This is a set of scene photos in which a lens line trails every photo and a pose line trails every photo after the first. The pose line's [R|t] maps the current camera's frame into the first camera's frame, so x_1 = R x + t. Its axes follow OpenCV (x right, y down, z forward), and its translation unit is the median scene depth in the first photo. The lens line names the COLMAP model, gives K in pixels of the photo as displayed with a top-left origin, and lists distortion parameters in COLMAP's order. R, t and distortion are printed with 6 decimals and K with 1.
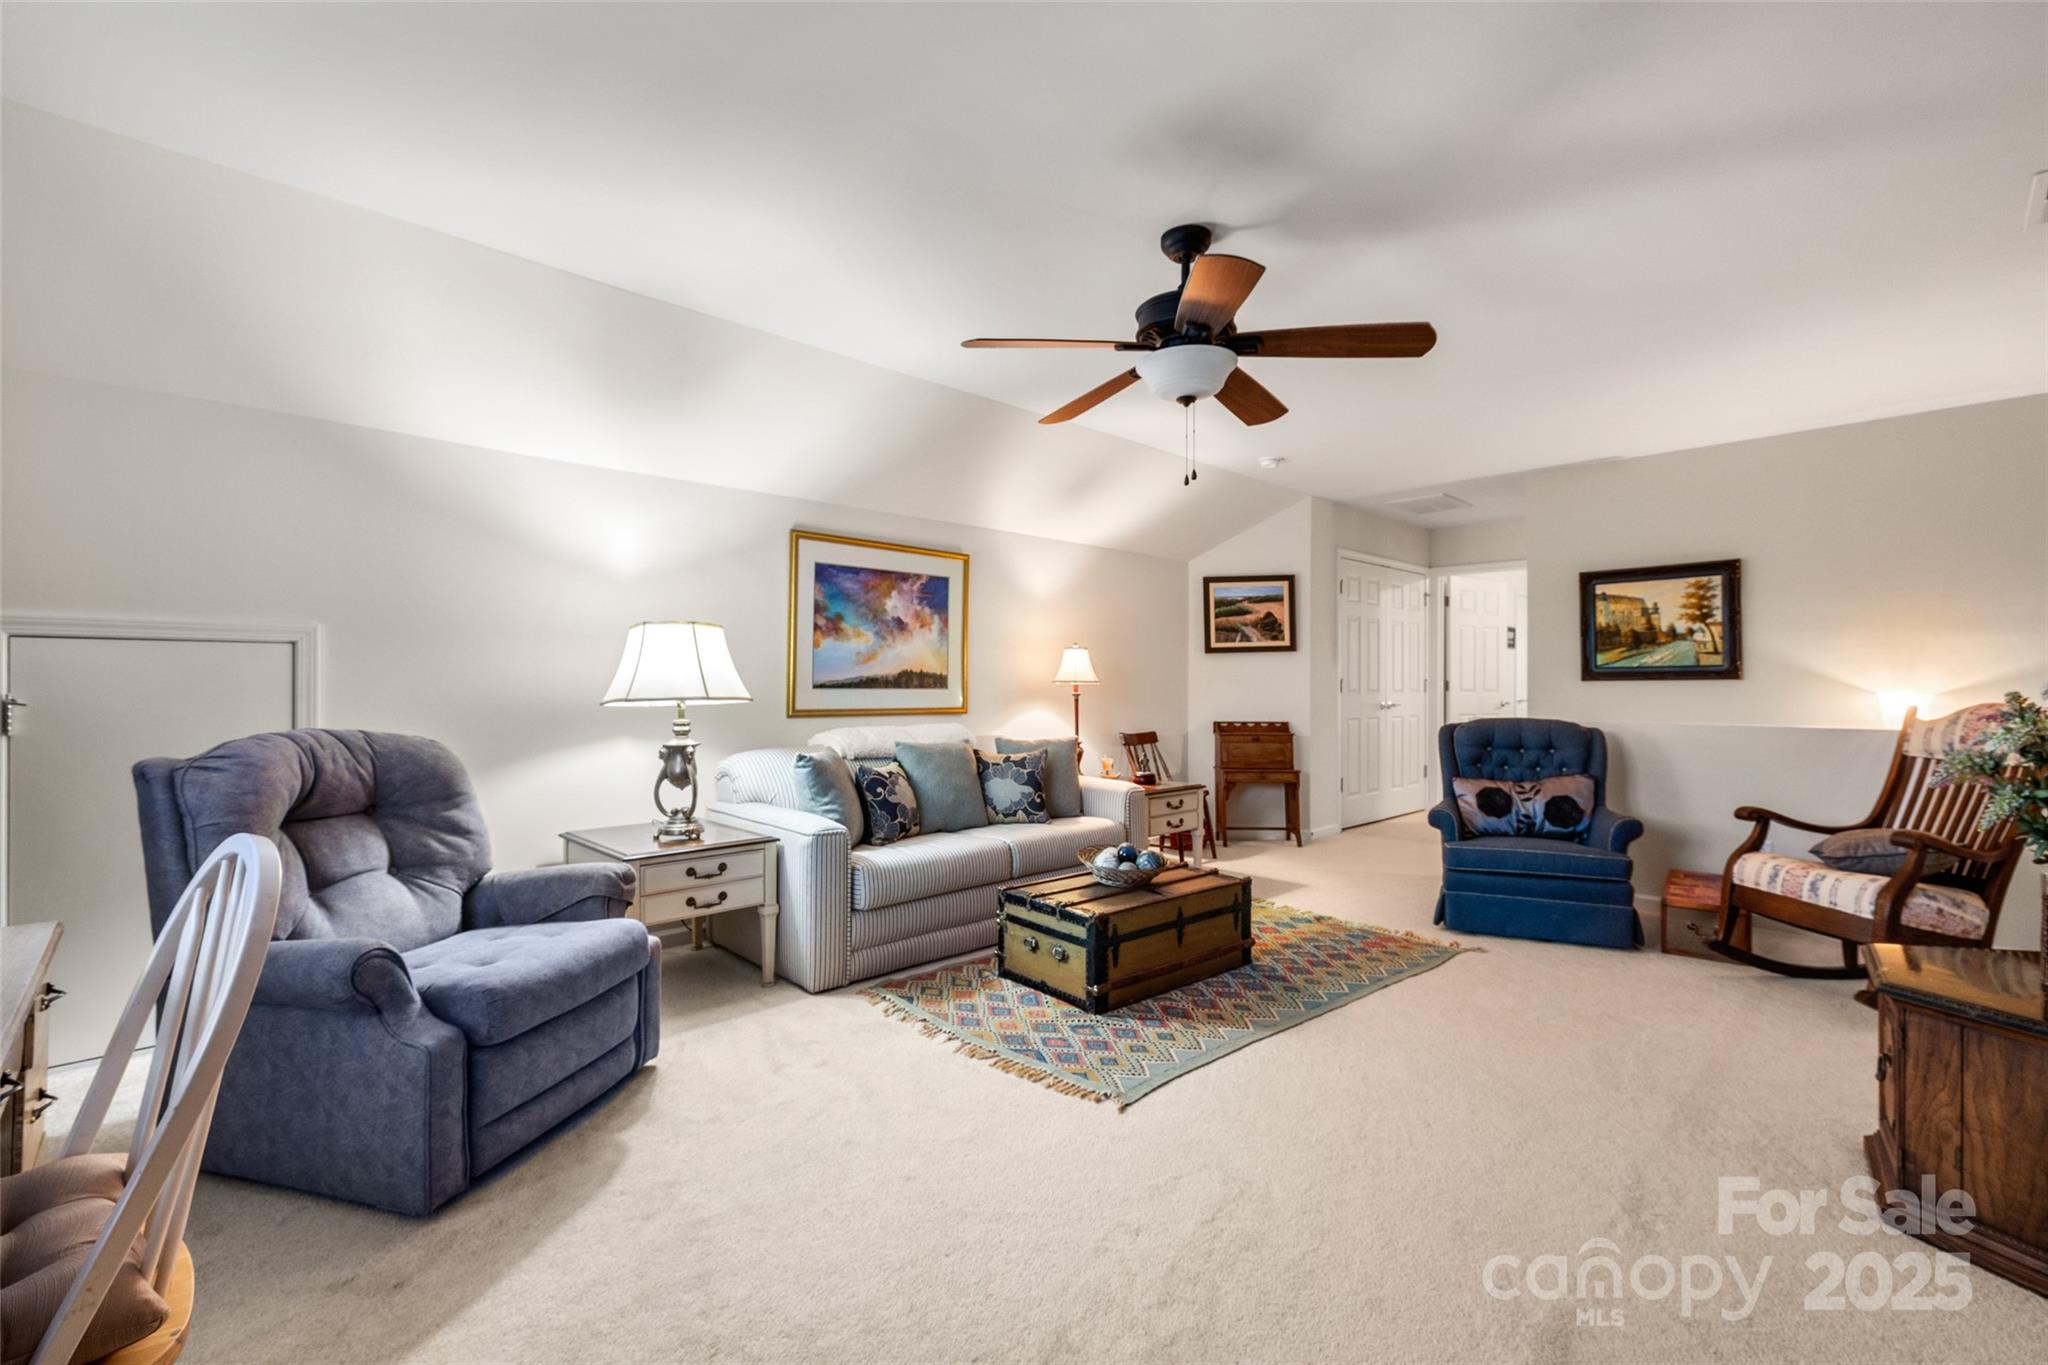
lens RADIAL K [[889.1, 0, 1018.3], [0, 889.1, 681.9], [0, 0, 1]] dist [-0.003142, -0.000903]
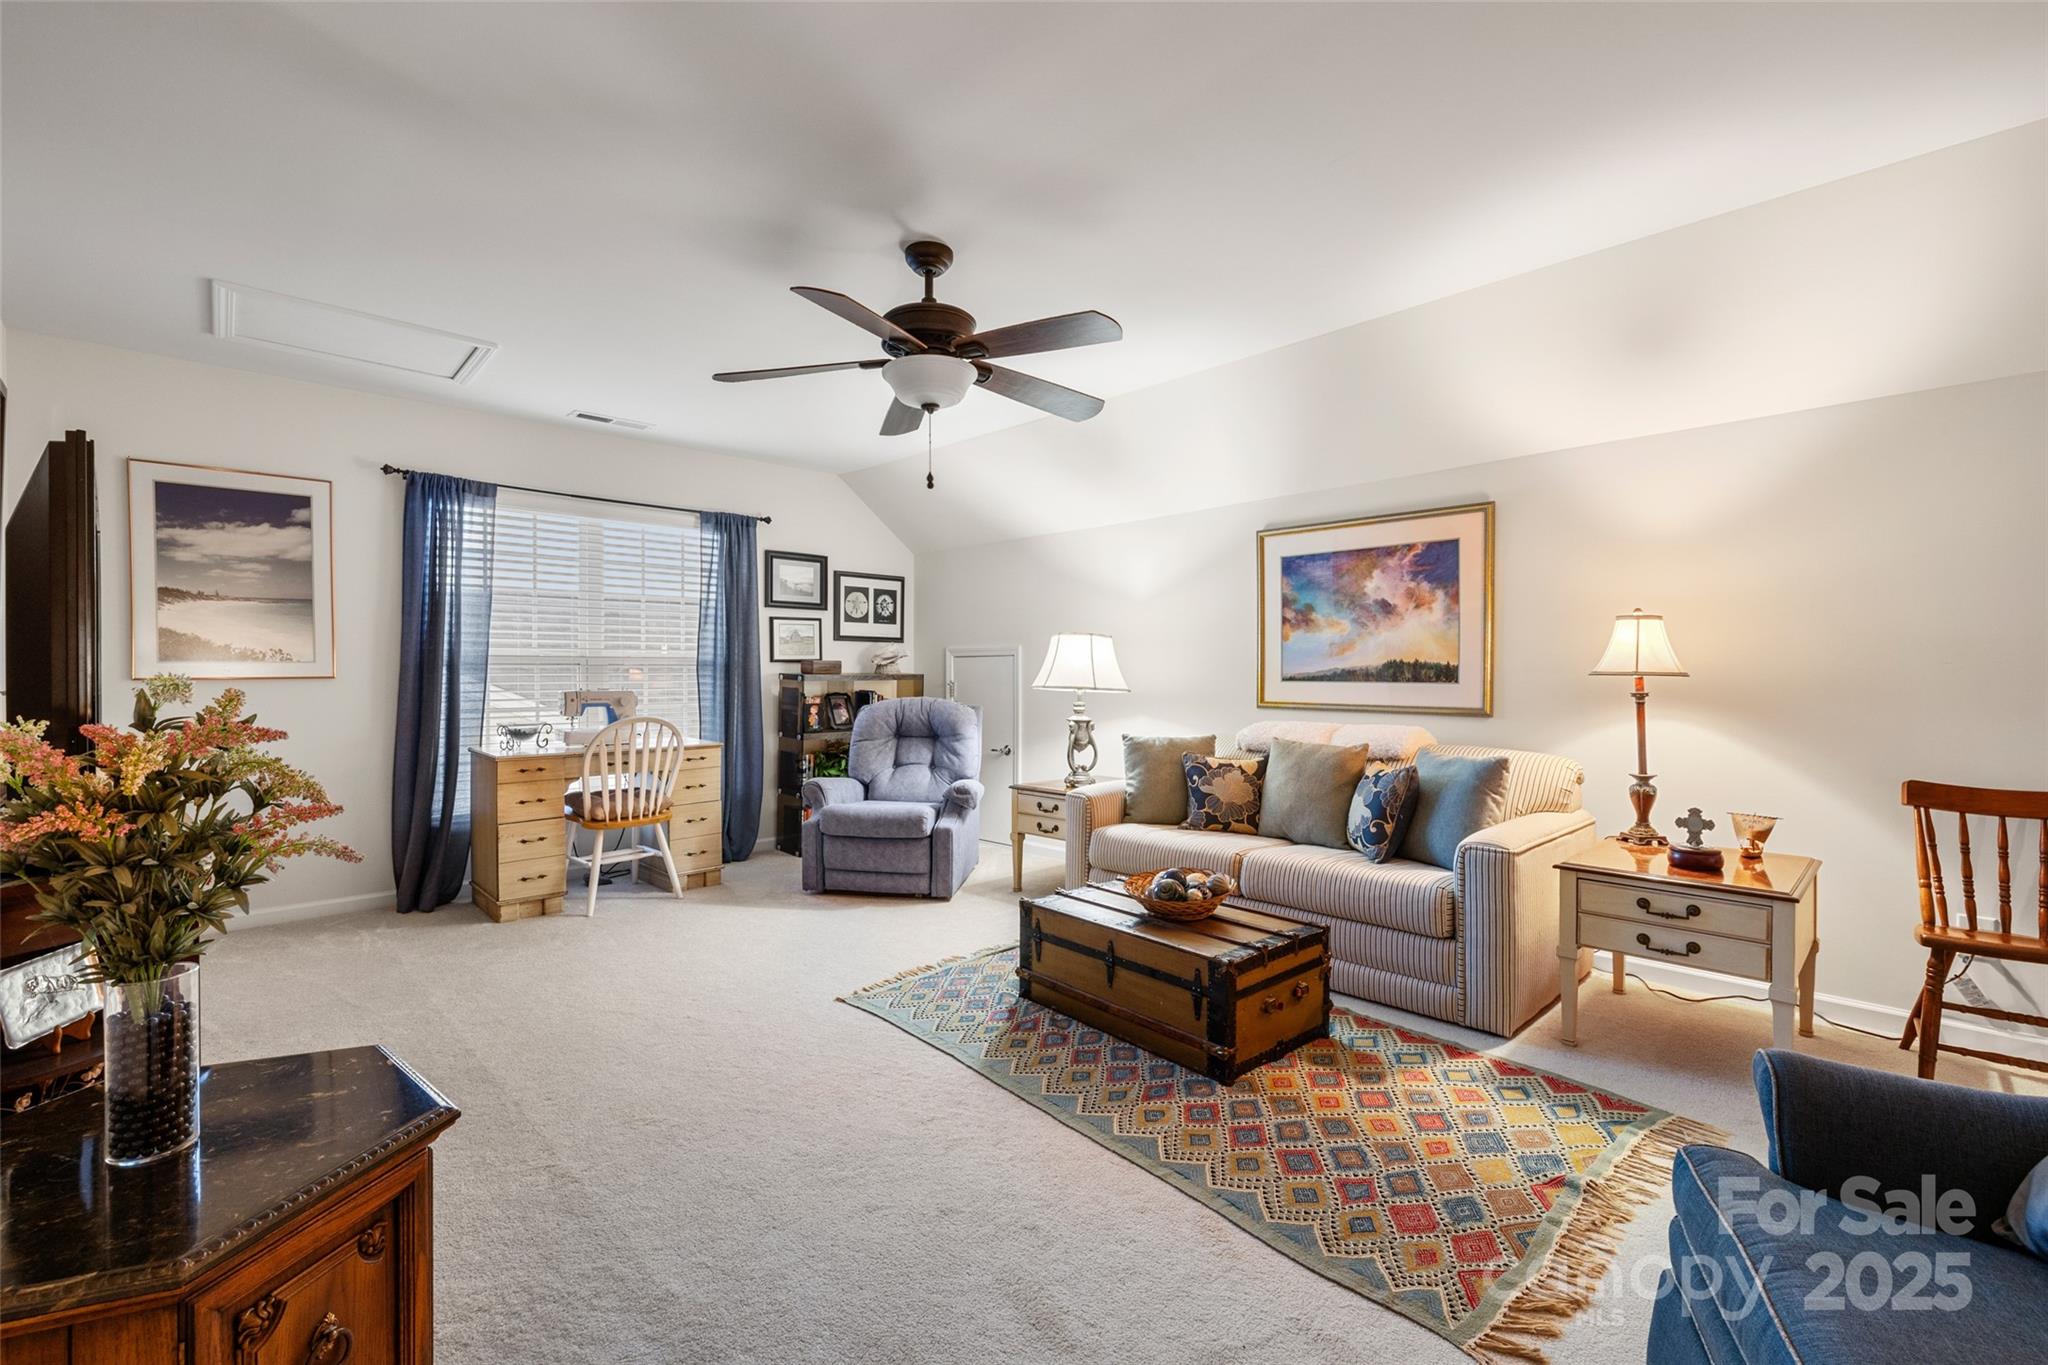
lens RADIAL K [[889.1, 0, 1017.4], [0, 889.1, 677.7], [0, 0, 1]] dist [-0.003142, -0.000903]
pose [[-0.010228, 0.000165, -0.999948, 0.784253], [0.000404, 1.000000, 0.000160, 0.003009], [0.999948, -0.000402, -0.010229, 0.702645]]
